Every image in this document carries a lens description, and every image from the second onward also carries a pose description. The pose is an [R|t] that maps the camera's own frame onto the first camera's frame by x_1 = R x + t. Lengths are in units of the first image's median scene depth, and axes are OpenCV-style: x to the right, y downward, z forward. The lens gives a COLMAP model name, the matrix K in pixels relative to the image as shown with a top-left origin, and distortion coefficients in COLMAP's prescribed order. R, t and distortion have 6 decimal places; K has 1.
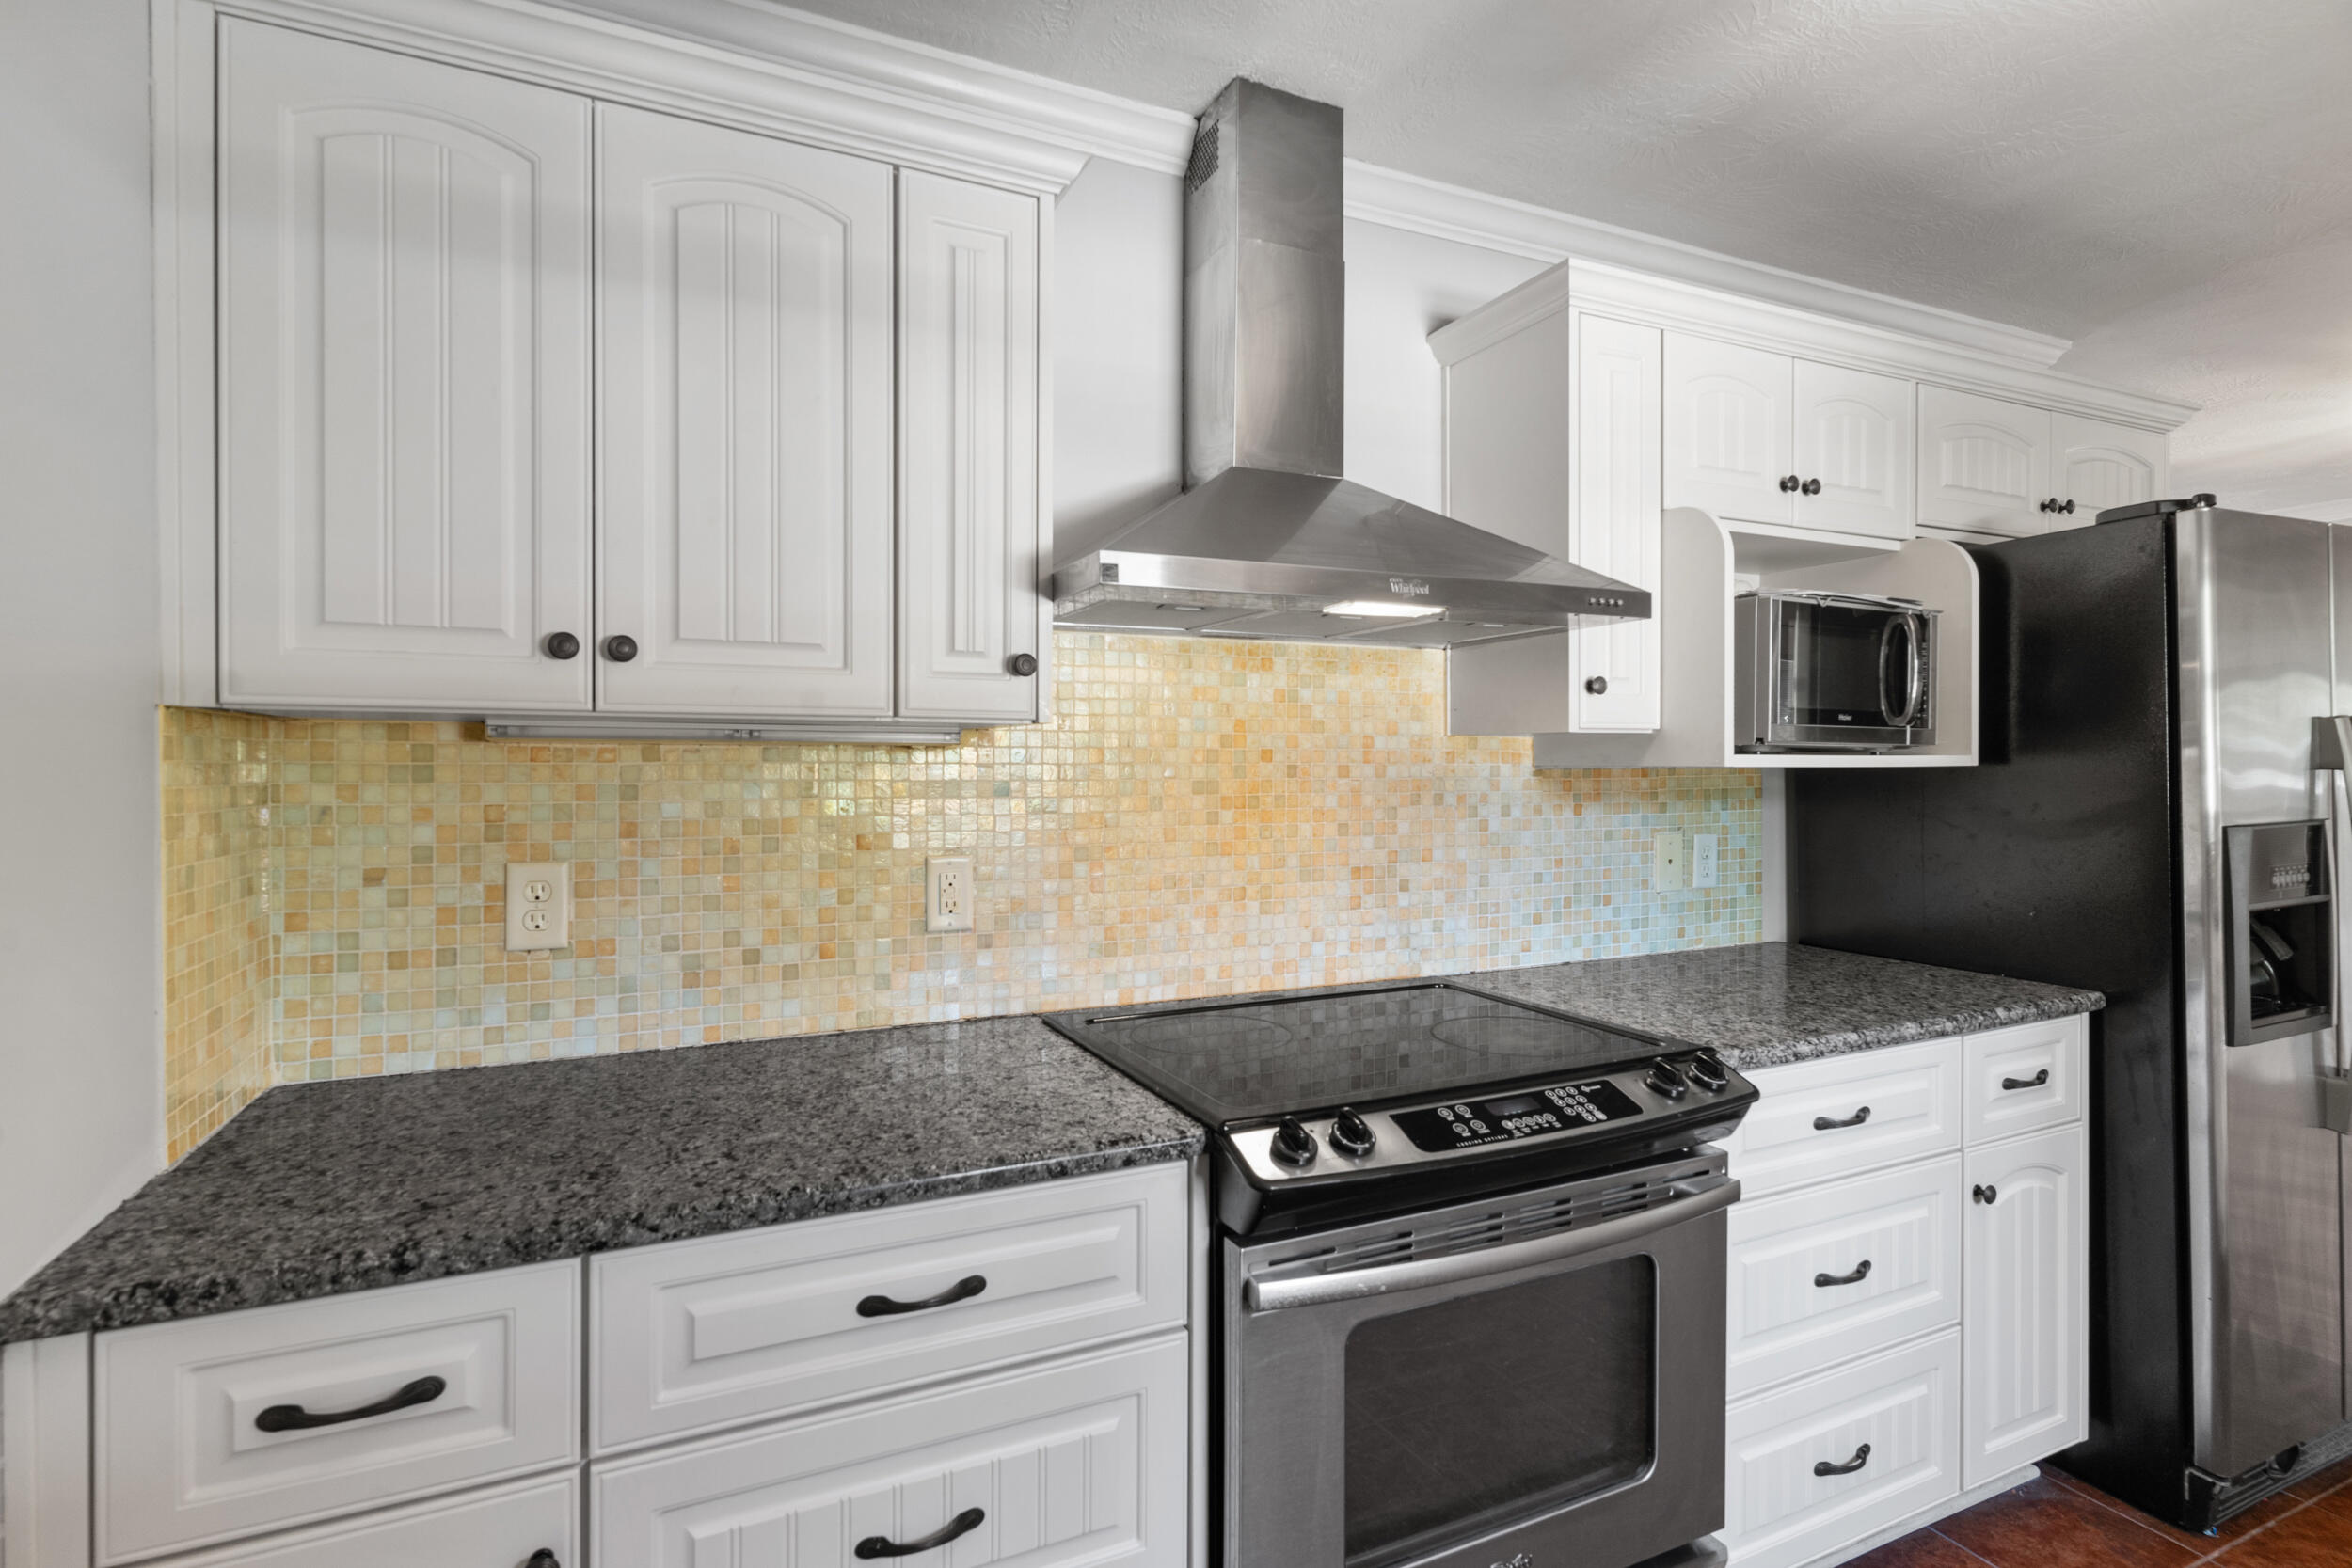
lens RADIAL K [[1096.2, 0, 1175.0], [0, 1096.2, 773.1], [0, 0, 1]] dist [-0.001634, -0.000623]
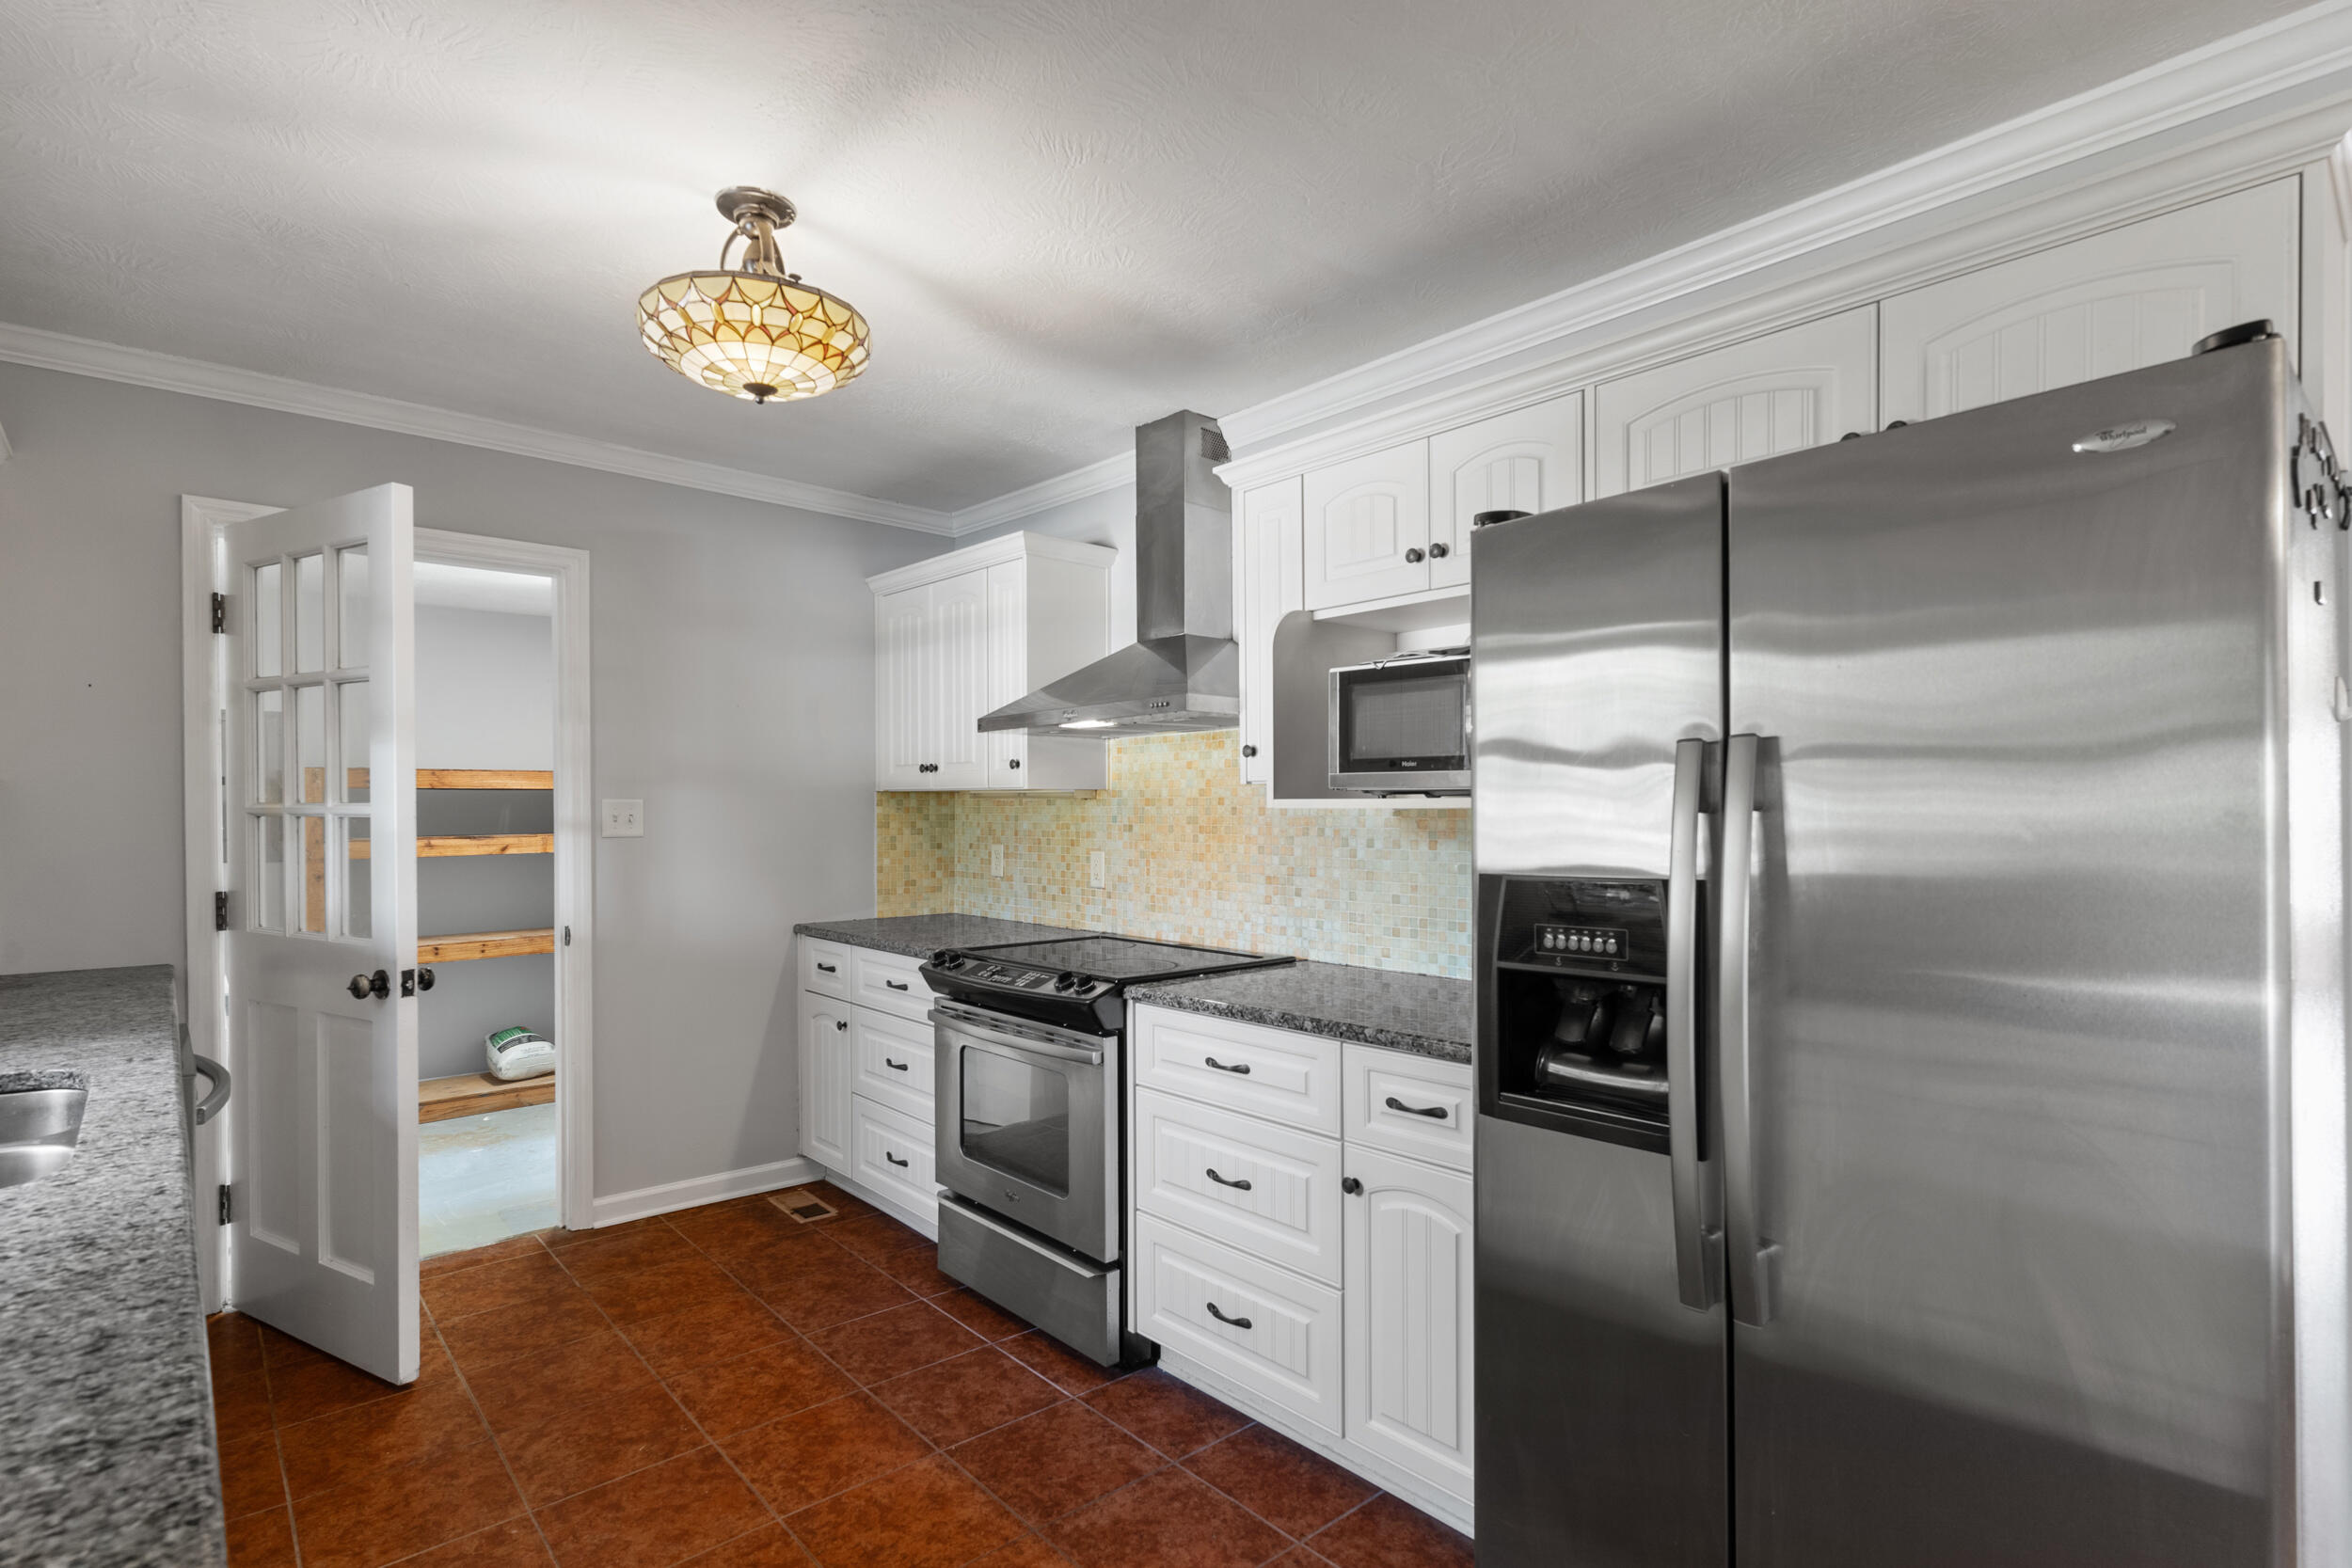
lens RADIAL K [[1138.0, 0, 1175.0], [0, 1138.0, 810.8], [0, 0, 1]] dist [0.005400, 0.000277]
pose [[0.309076, 0.003723, -0.951030, 1.648379], [-0.003696, 0.999989, 0.002713, -0.006225], [0.951030, 0.002677, 0.309087, 0.419863]]
